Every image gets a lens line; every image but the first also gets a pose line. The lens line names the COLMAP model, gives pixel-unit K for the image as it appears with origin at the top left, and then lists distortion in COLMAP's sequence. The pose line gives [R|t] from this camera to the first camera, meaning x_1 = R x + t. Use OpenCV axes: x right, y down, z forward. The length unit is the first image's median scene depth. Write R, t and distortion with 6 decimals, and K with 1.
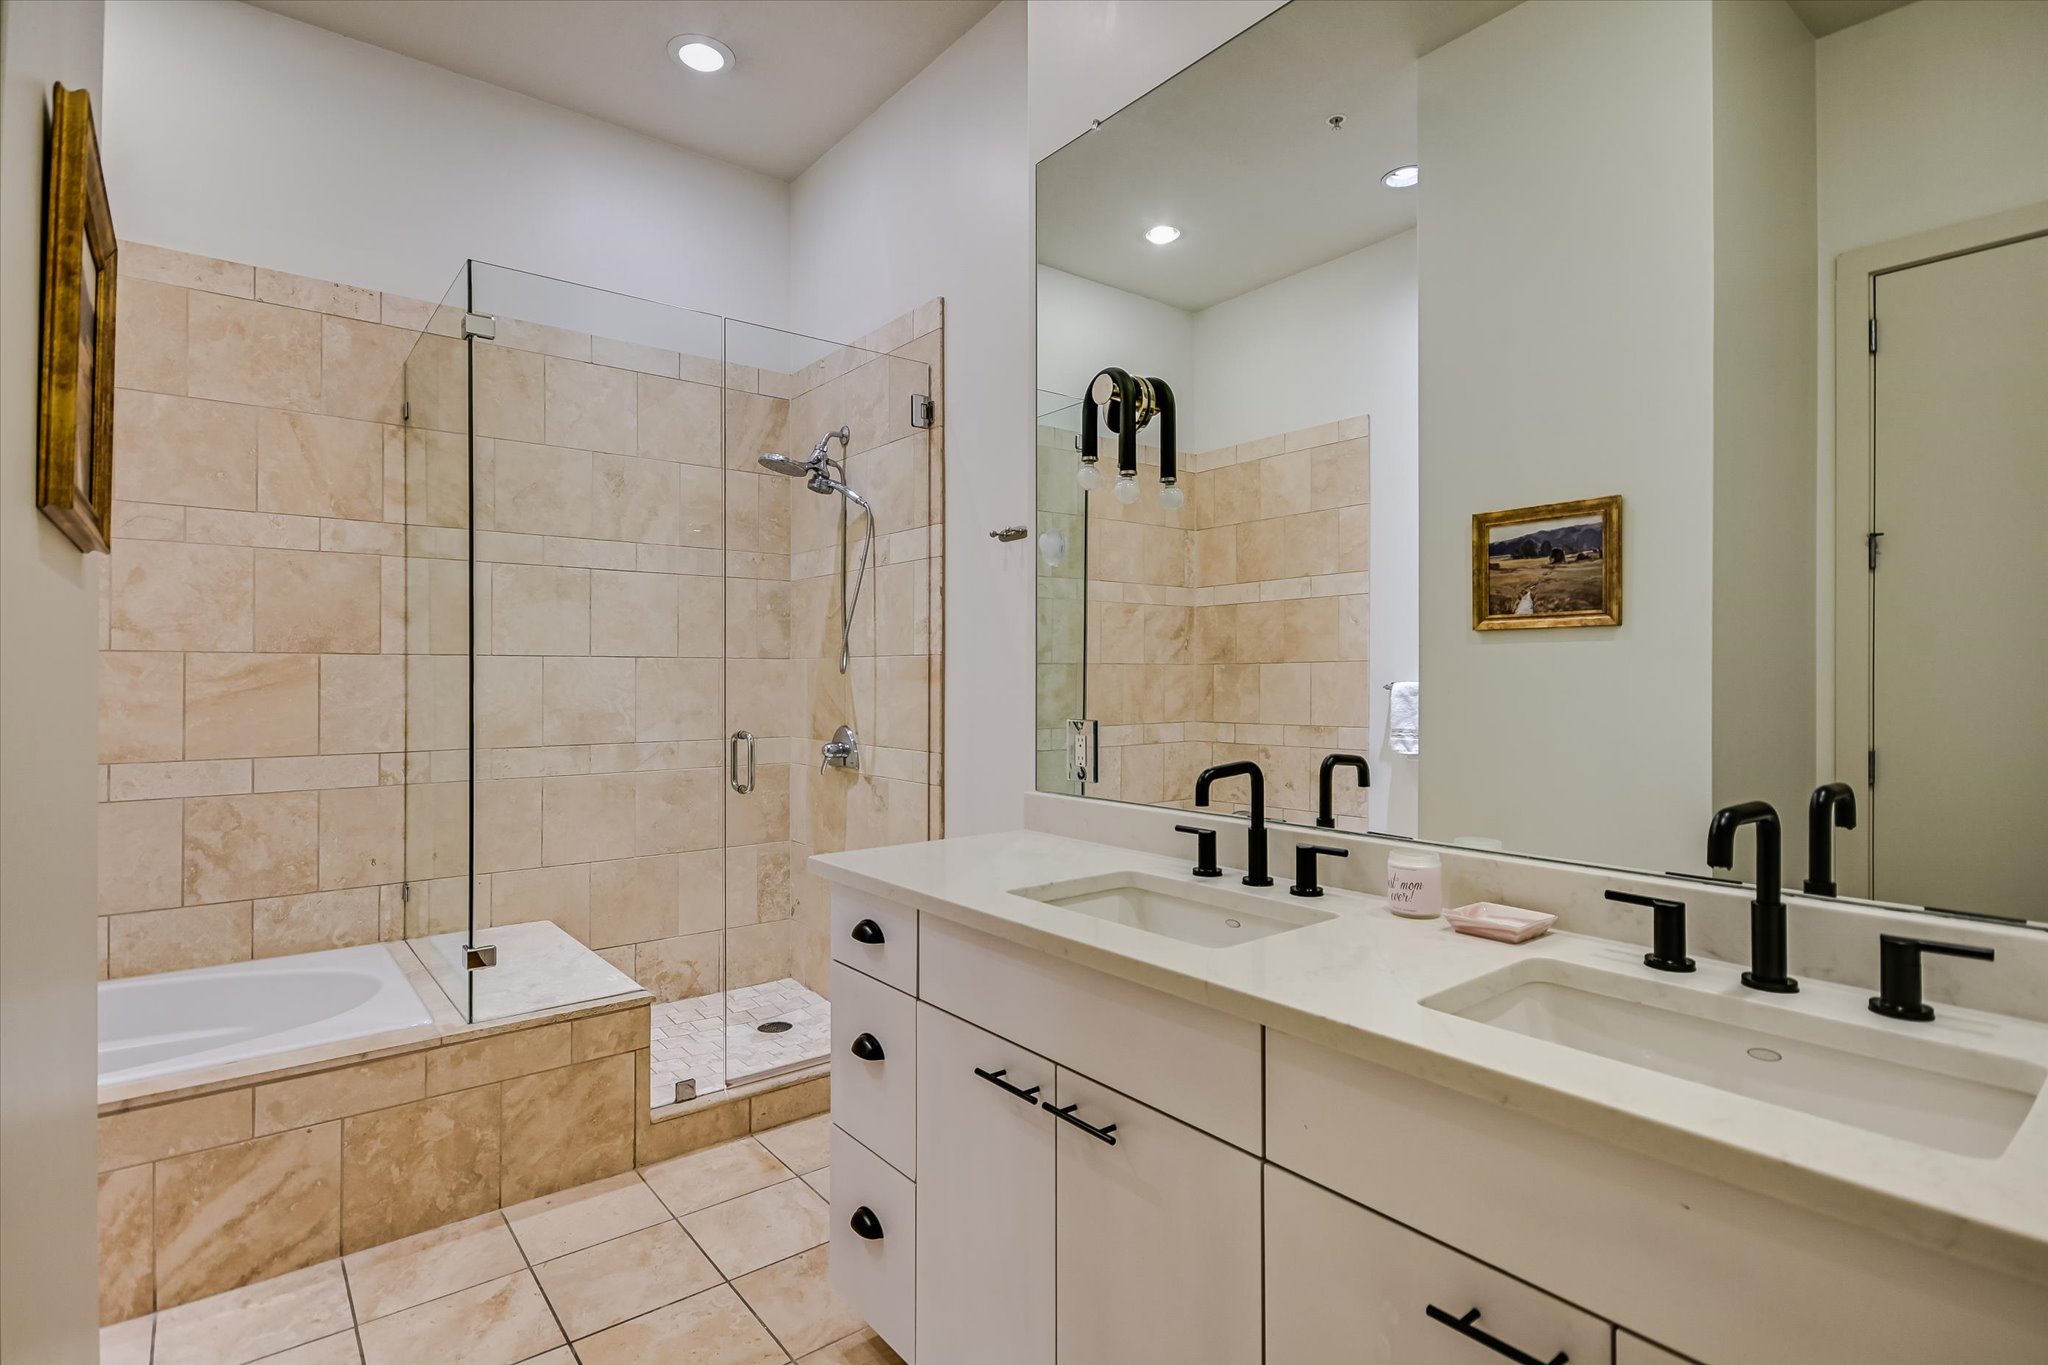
lens RADIAL K [[957.6, 0, 1007.7], [0, 957.6, 672.0], [0, 0, 1]] dist [0.006879, 0.000489]
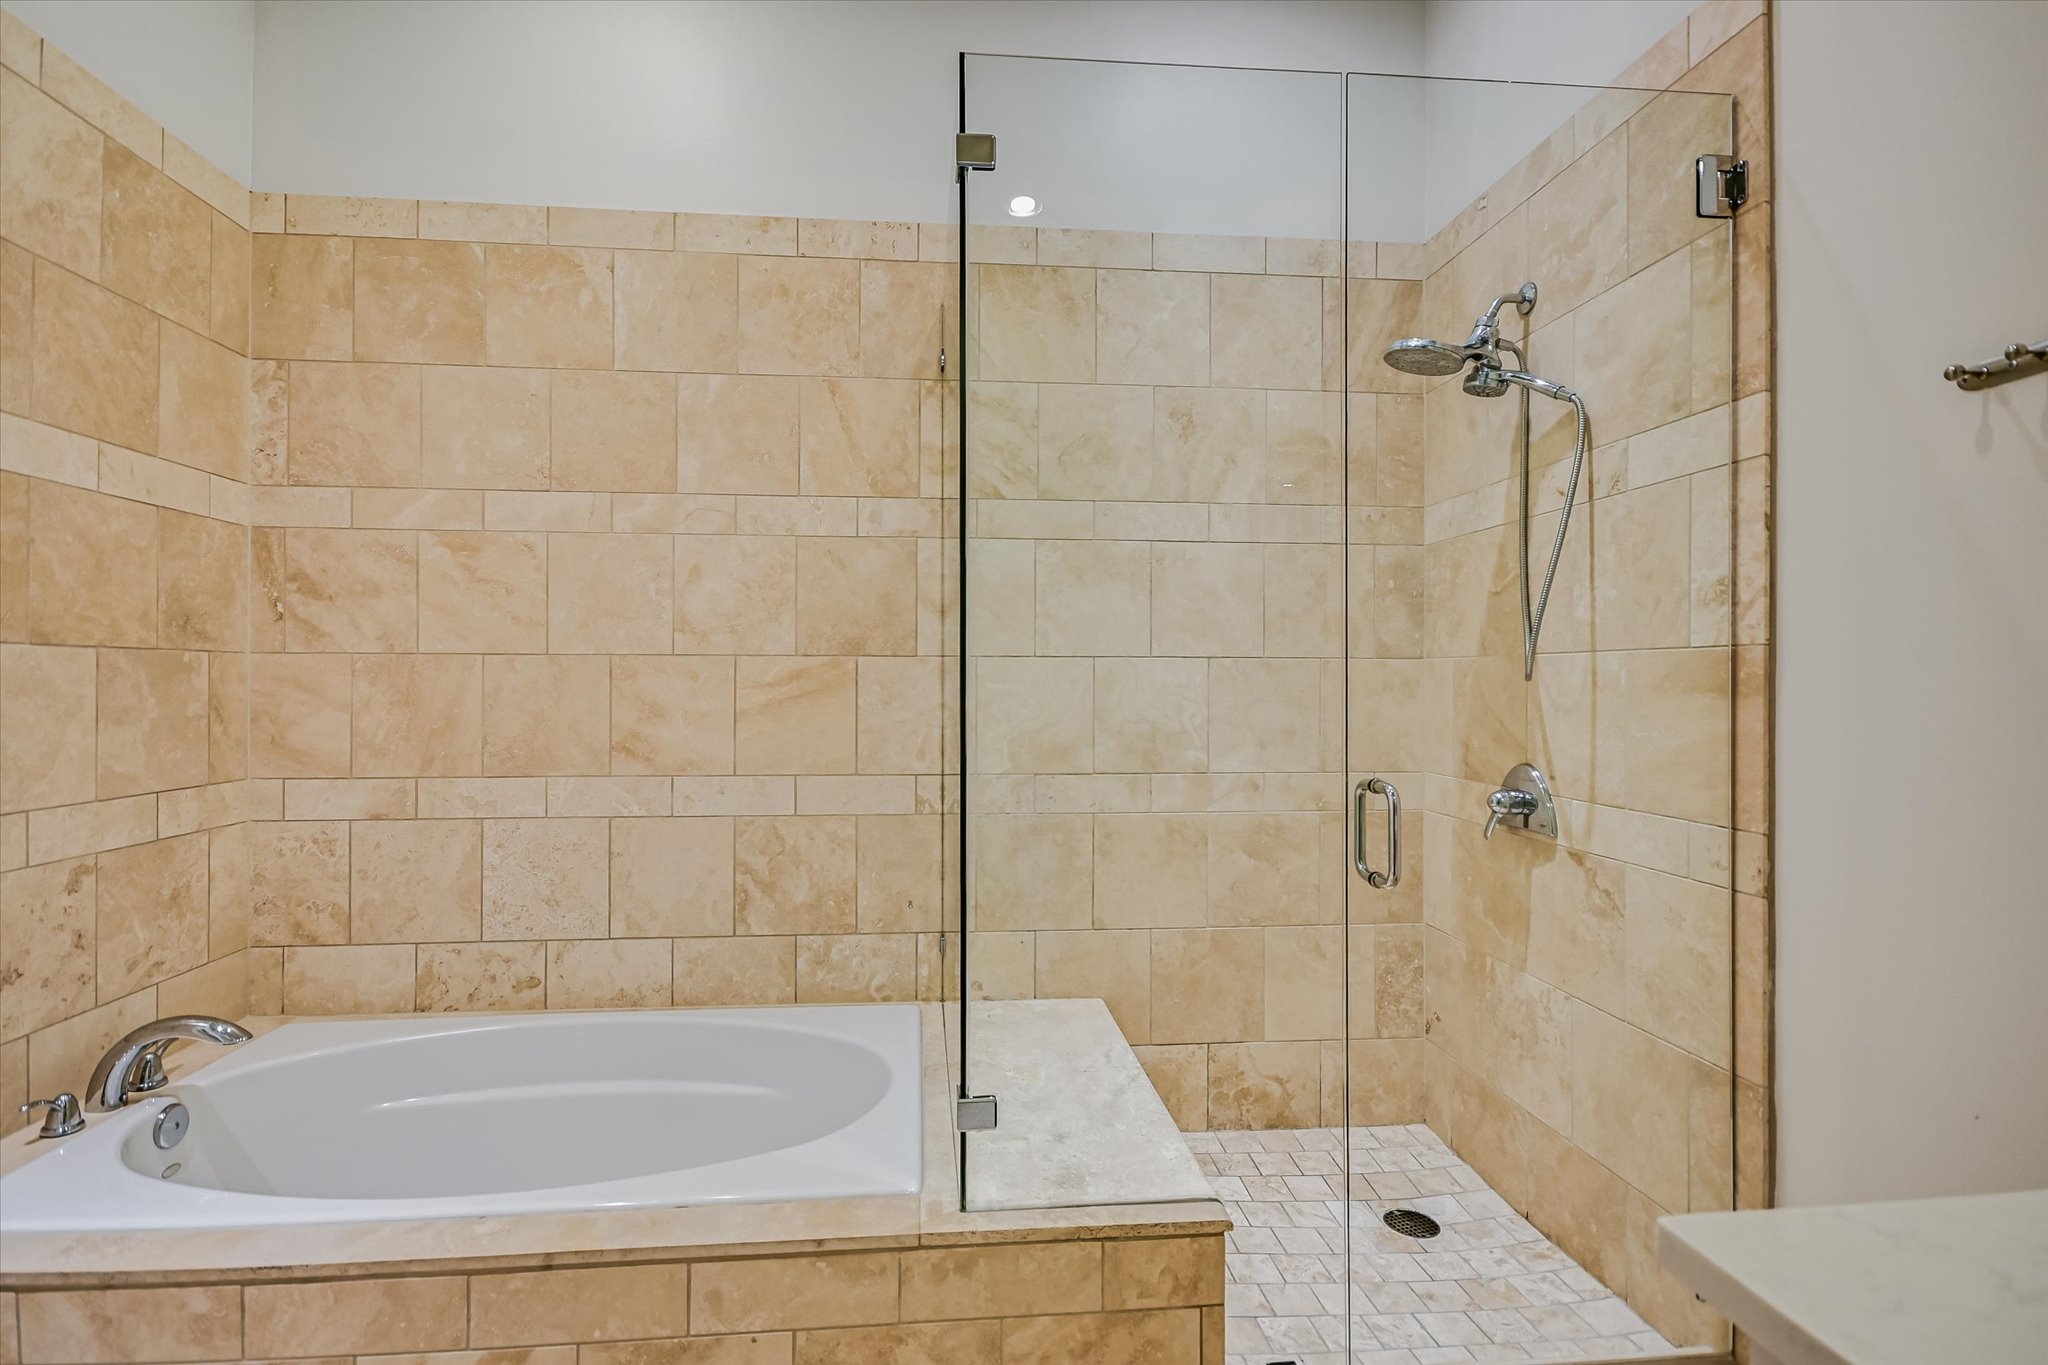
lens RADIAL K [[957.6, 0, 1009.3], [0, 957.6, 677.4], [0, 0, 1]] dist [0.006879, 0.000489]
pose [[0.834070, 0.000162, -0.551659, -0.125133], [0.000148, 1.000000, 0.000519, -0.000581], [0.551659, -0.000514, 0.834070, 0.345676]]
